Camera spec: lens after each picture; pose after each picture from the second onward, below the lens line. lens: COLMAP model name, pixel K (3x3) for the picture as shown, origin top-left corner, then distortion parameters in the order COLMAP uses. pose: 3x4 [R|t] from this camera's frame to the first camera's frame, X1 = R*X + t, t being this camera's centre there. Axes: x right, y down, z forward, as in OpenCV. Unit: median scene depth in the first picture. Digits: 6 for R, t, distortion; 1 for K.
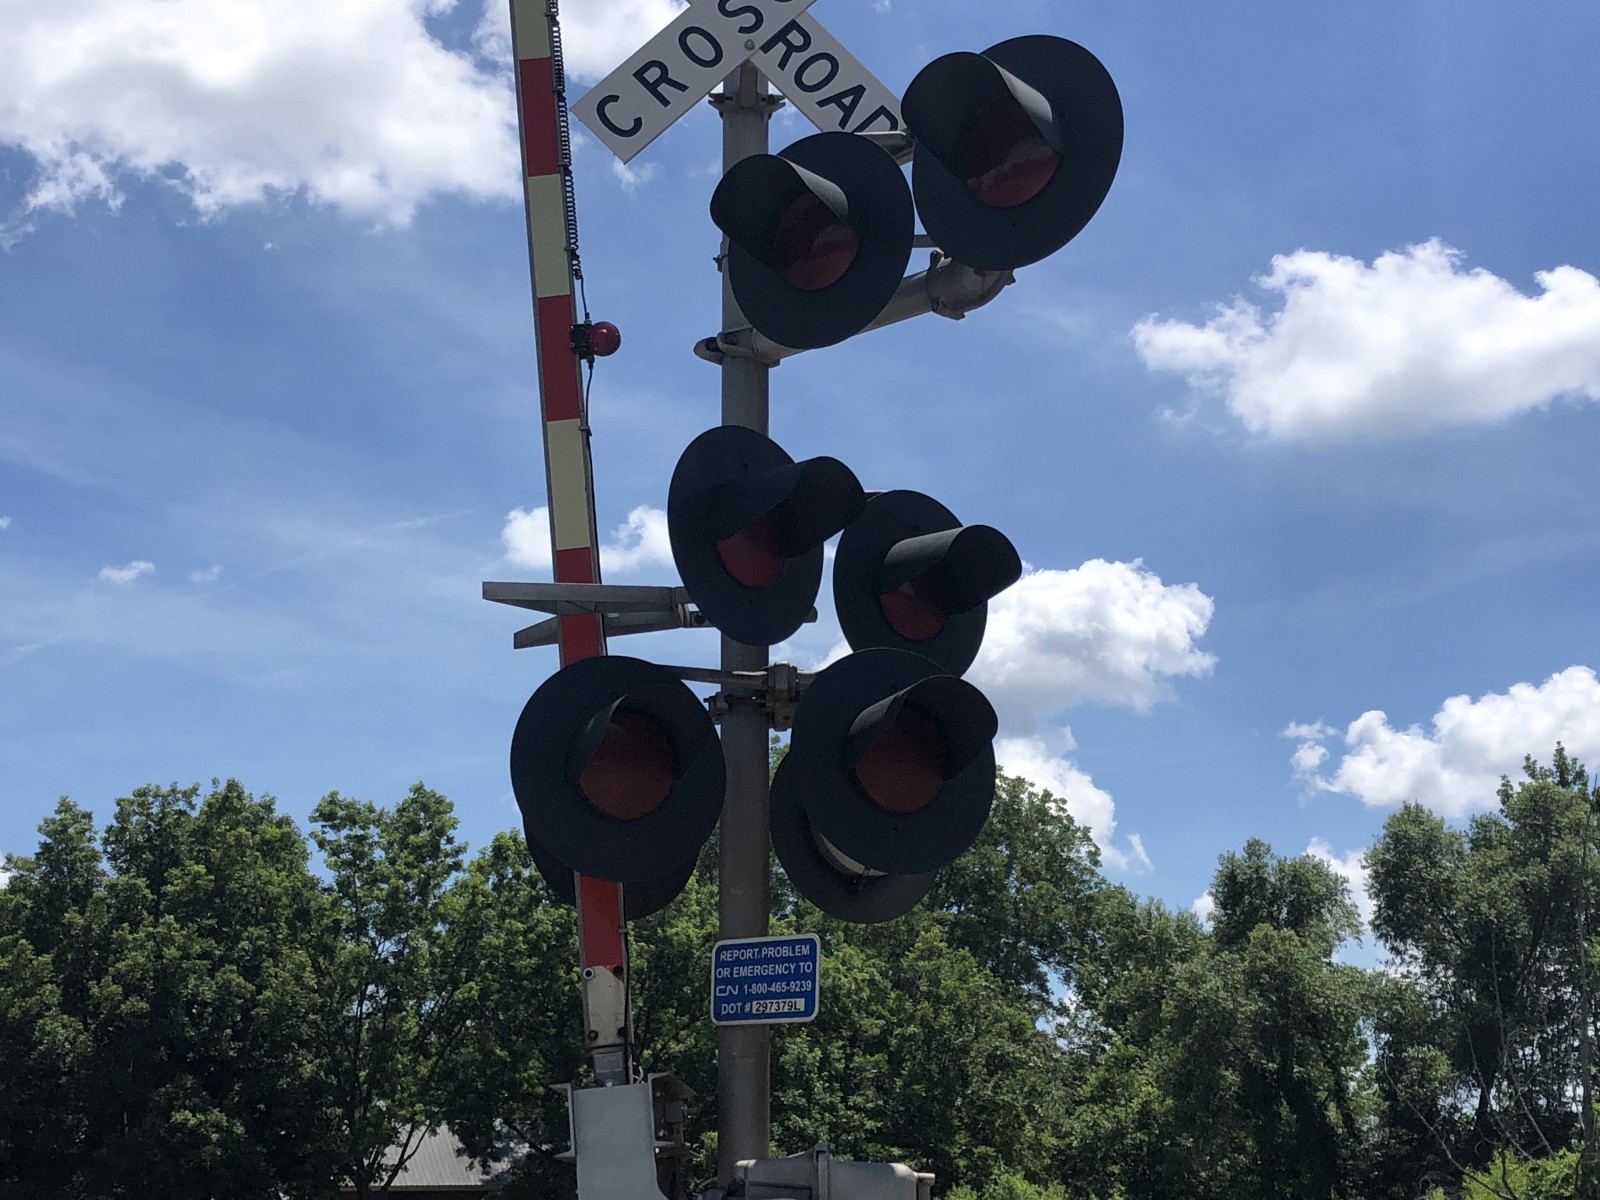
lens RADIAL K [[2301.4, 0, 805.7], [0, 2301.4, 572.3], [0, 0, 1]] dist [0.214405, -0.781609]
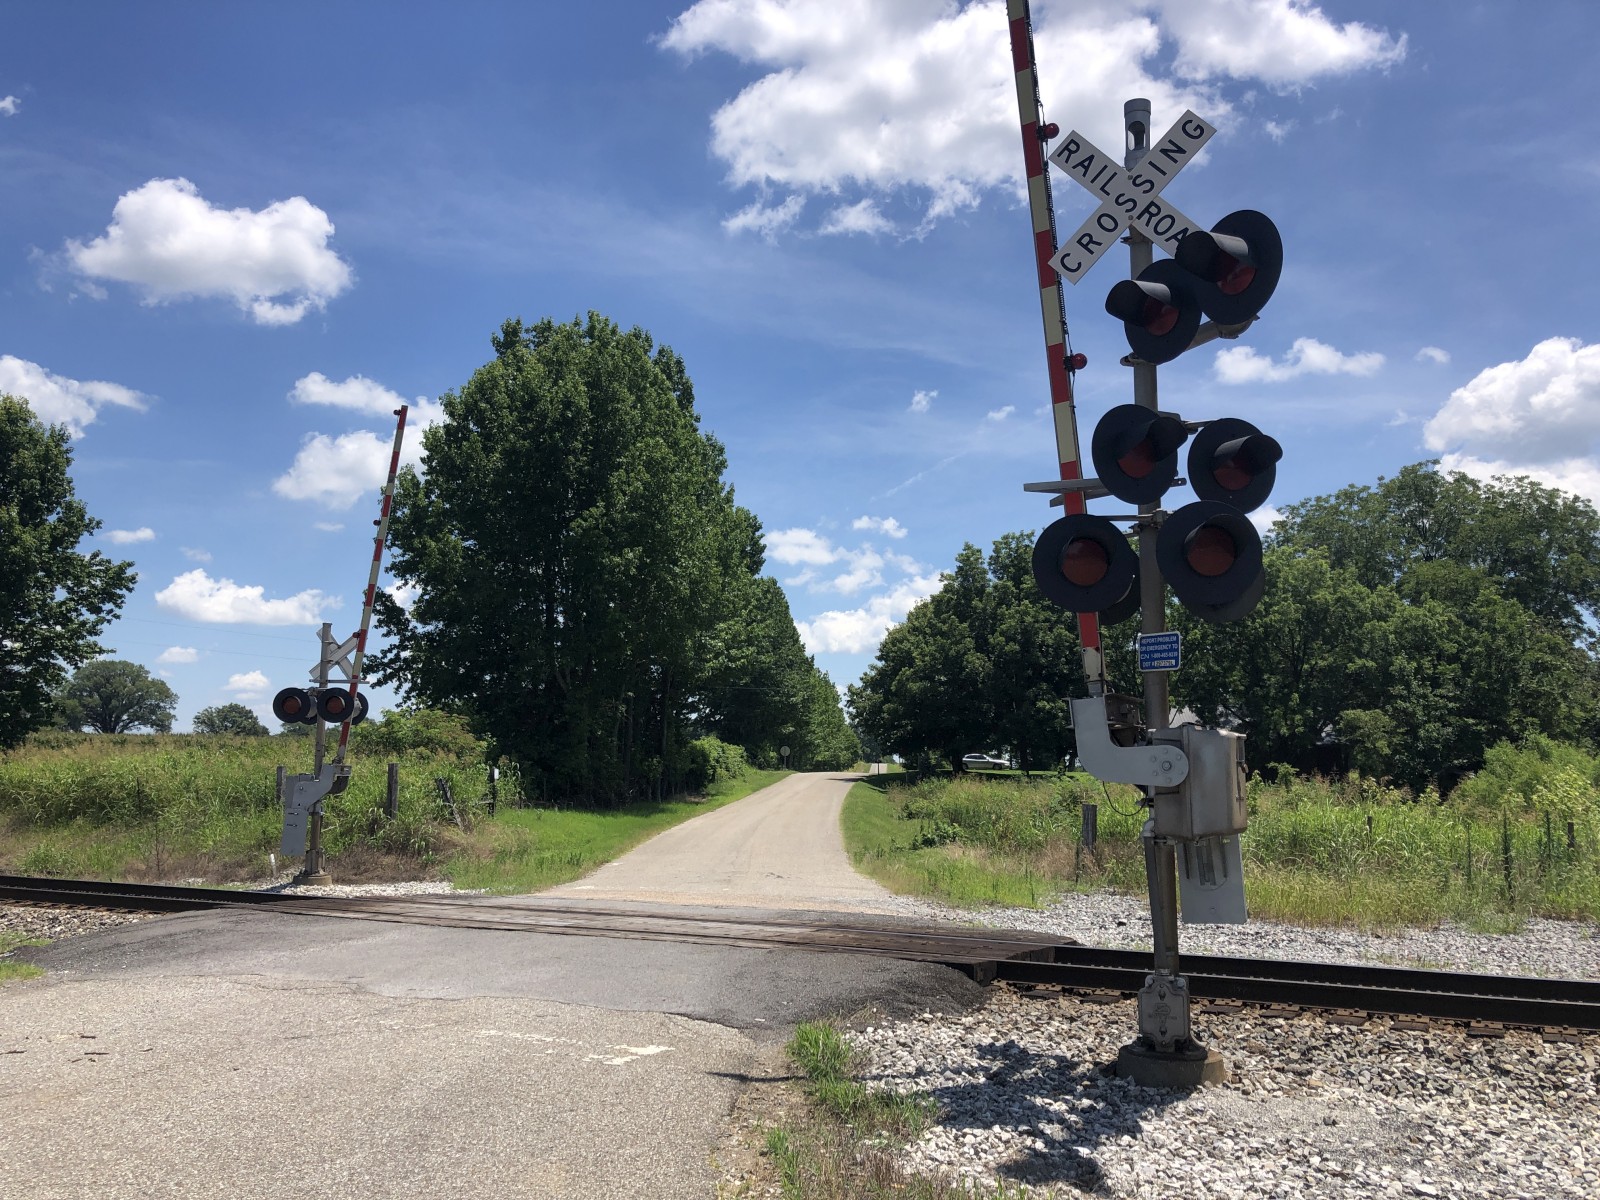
lens RADIAL K [[1302.4, 0, 796.8], [0, 1302.4, 565.9], [0, 0, 1]] dist [0.019990, 0.001589]
pose [[0.899765, -0.058542, -0.432430, 0.017034], [0.111814, 0.988806, 0.098790, -0.005478], [0.421806, -0.137240, 0.896239, -0.020938]]
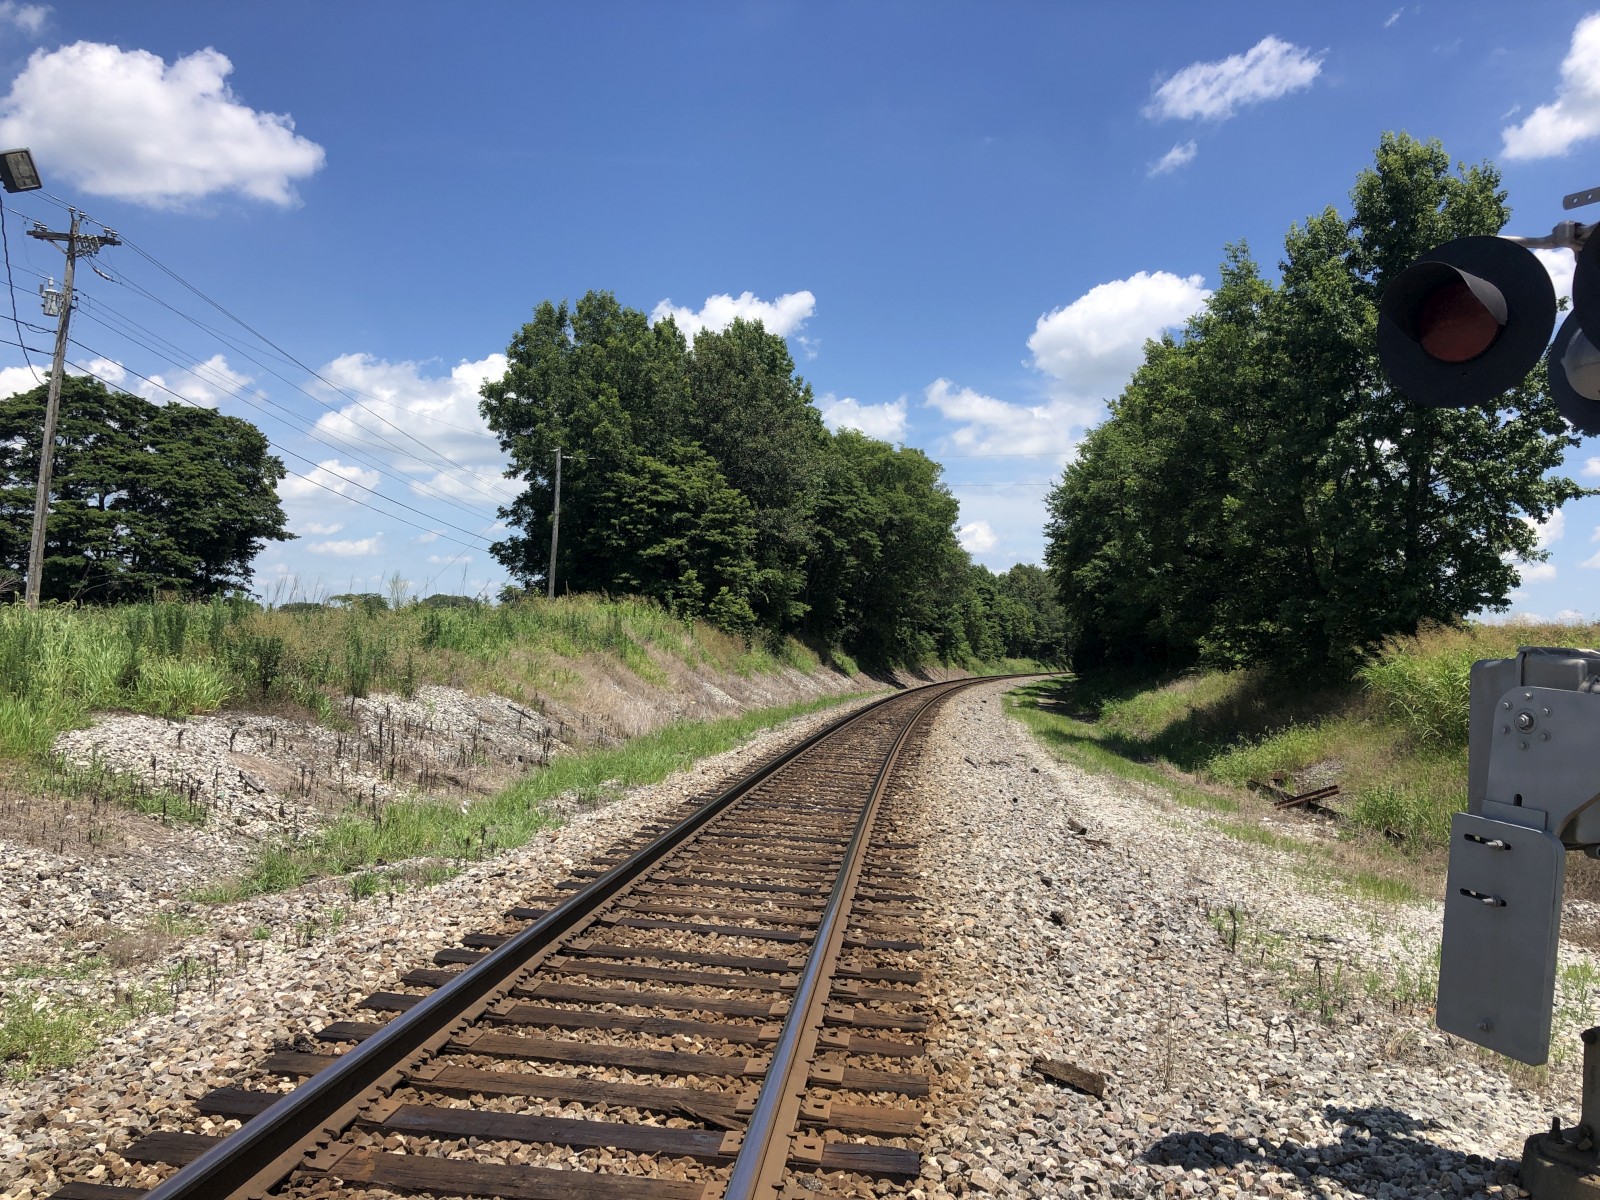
lens RADIAL K [[1329.9, 0, 801.2], [0, 1329.9, 597.9], [0, 0, 1]] dist [0.007263, 0.008731]
pose [[0.009561, -0.027457, -0.999577, -0.141792], [0.235082, 0.971668, -0.024442, 0.045650], [0.971929, -0.234748, 0.015744, 0.146384]]
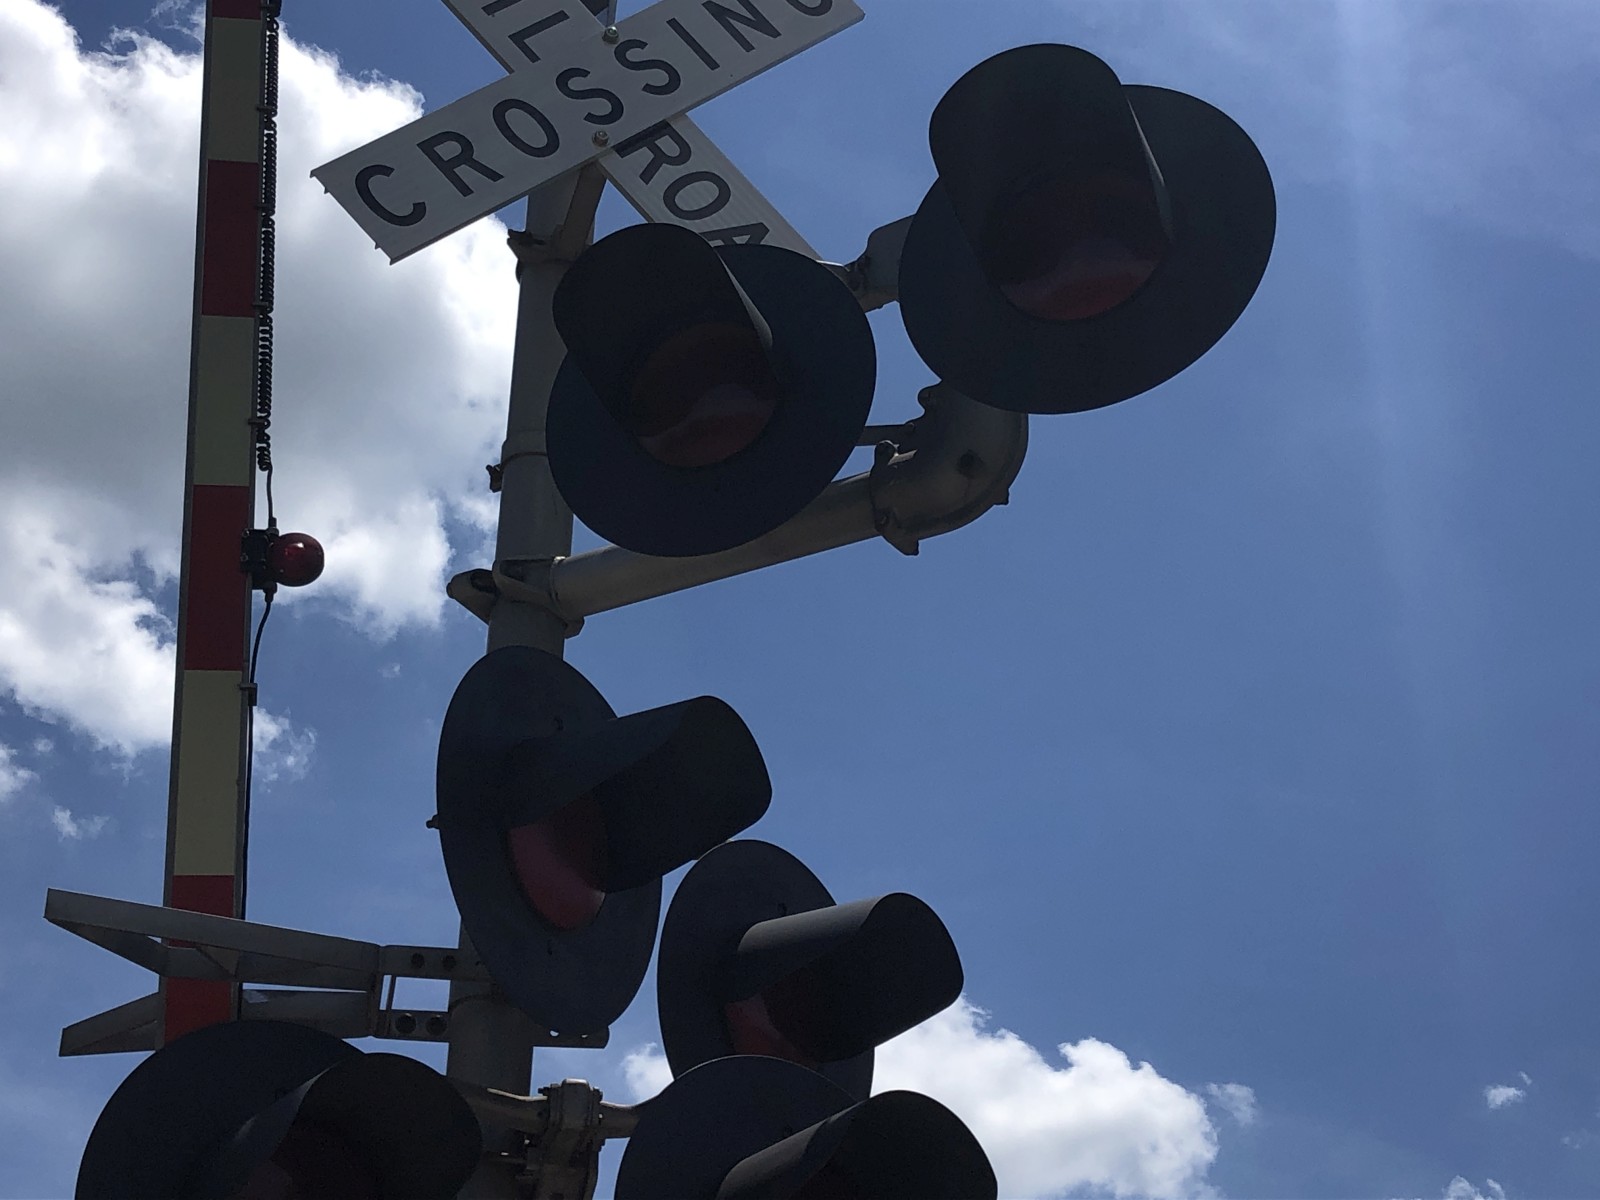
lens RADIAL K [[2587.8, 0, 798.6], [0, 2587.8, 598.9], [0, 0, 1]] dist [0.033146, 0.069224]
pose [[0.972004, 0.137707, 0.190379, -0.007743], [-0.078766, 0.954339, -0.288154, 0.008563], [-0.221367, 0.265092, 0.938468, 0.029196]]
